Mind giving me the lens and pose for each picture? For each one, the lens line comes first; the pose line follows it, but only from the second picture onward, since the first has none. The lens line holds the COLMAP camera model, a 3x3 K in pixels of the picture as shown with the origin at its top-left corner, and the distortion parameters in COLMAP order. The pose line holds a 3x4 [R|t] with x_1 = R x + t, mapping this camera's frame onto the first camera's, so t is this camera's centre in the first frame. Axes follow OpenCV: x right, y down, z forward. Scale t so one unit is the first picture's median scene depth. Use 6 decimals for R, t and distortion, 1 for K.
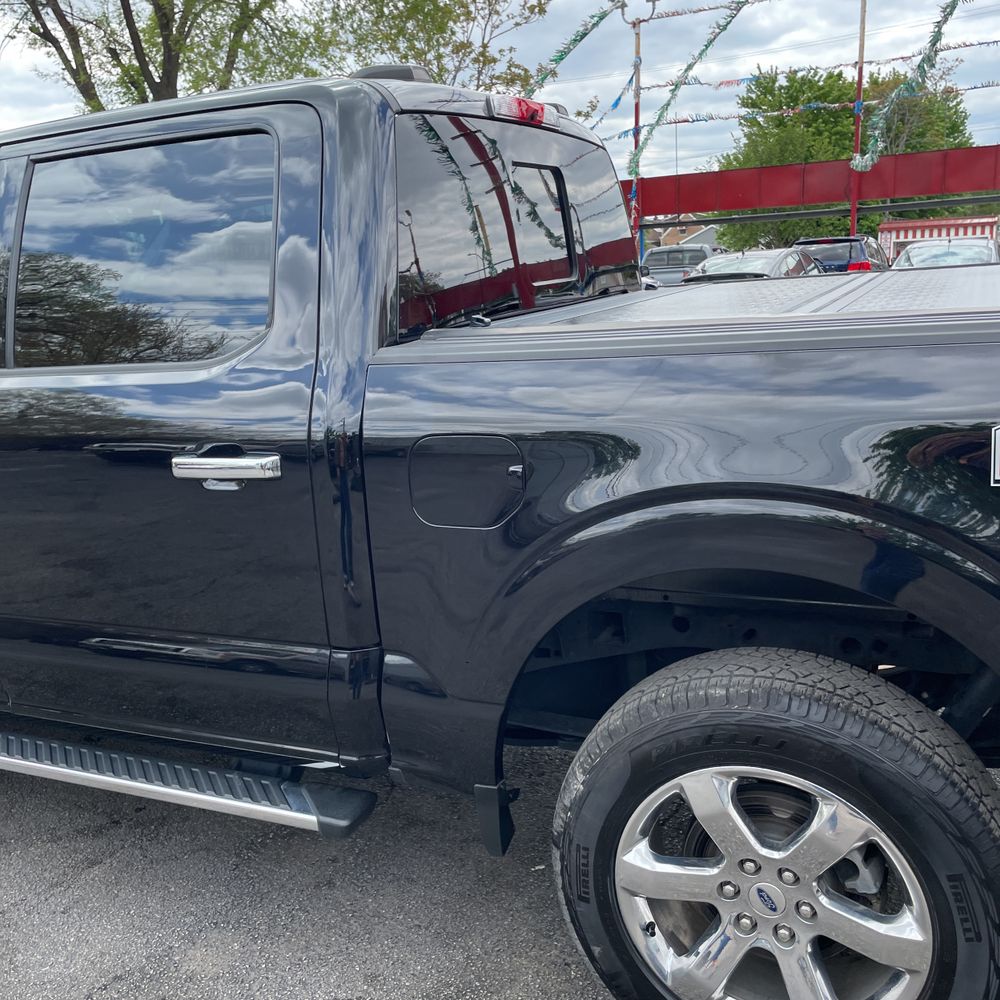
lens RADIAL K [[1004.0, 0, 492.2], [0, 1004.0, 498.9], [0, 0, 1]] dist [0.097503, -0.130288]
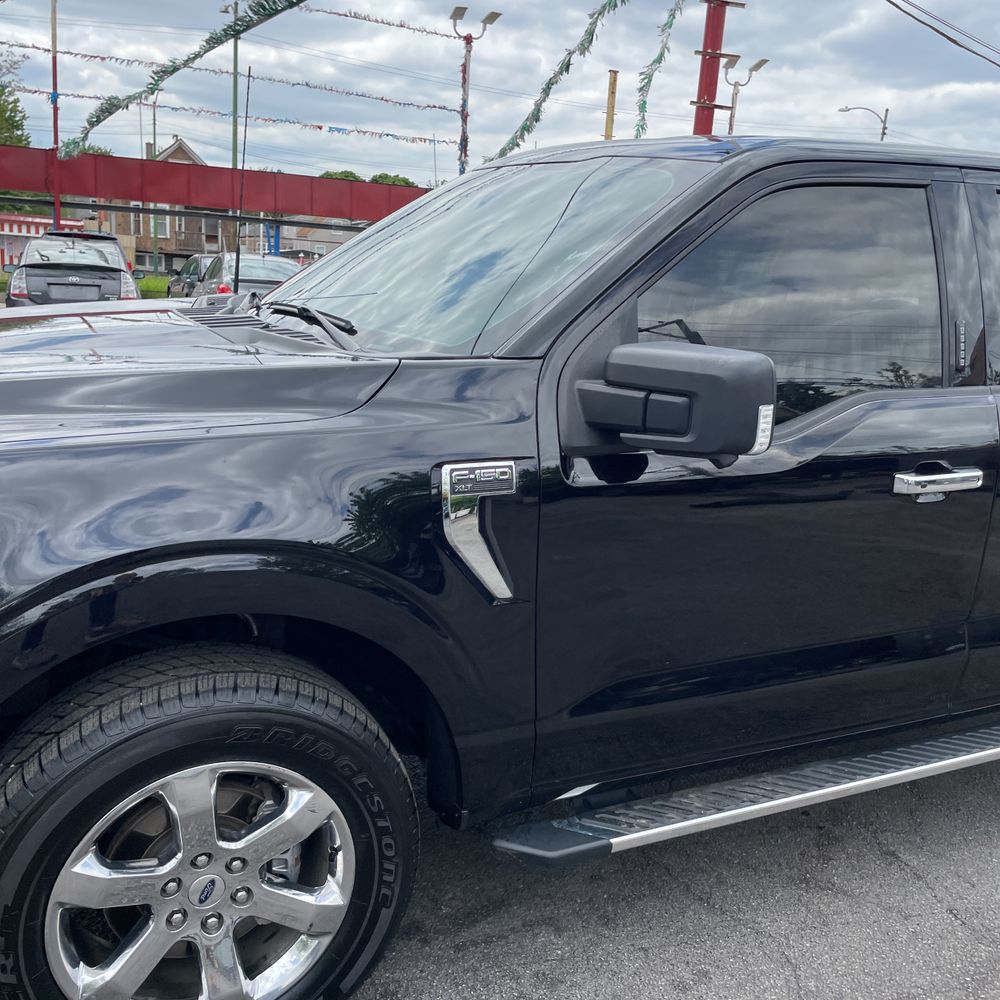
lens RADIAL K [[1013.2, 0, 499.4], [0, 1013.2, 494.4], [0, 0, 1]] dist [0.090520, -0.125858]
pose [[0.617530, -0.083059, 0.782150, -2.037234], [0.086593, 0.995543, 0.037352, -0.114283], [-0.781766, 0.044662, 0.621970, 0.926100]]
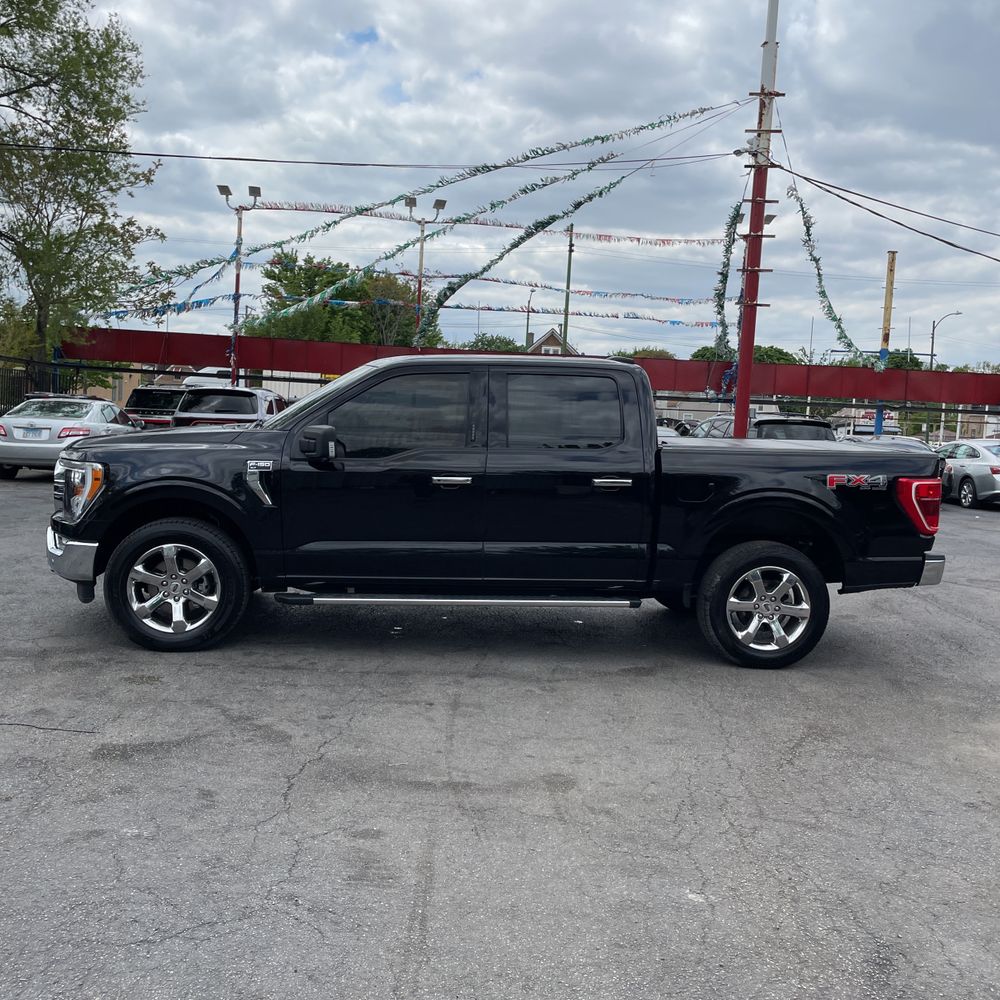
lens RADIAL K [[1027.4, 0, 513.4], [0, 1027.4, 476.2], [0, 0, 1]] dist [0.056299, -0.001230]
pose [[0.856035, 0.062254, 0.513155, -2.256374], [0.024819, 0.986626, -0.161097, 0.476360], [-0.516321, 0.150641, 0.843042, -1.571209]]
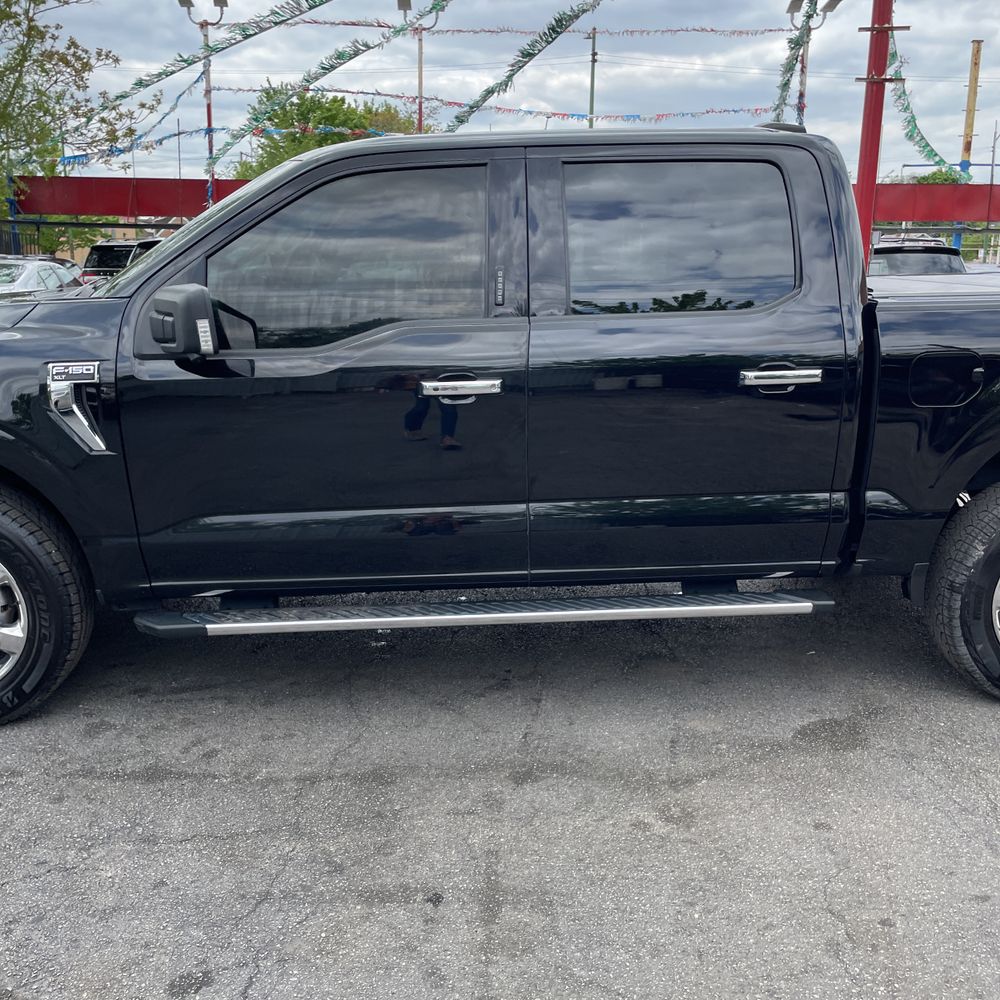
lens RADIAL K [[1013.2, 0, 499.4], [0, 1013.2, 494.4], [0, 0, 1]] dist [0.090520, -0.125858]
pose [[0.872926, -0.052709, 0.484996, -1.489086], [0.059503, 0.998227, 0.001389, 0.130776], [-0.484210, 0.027646, 0.874515, -0.154865]]
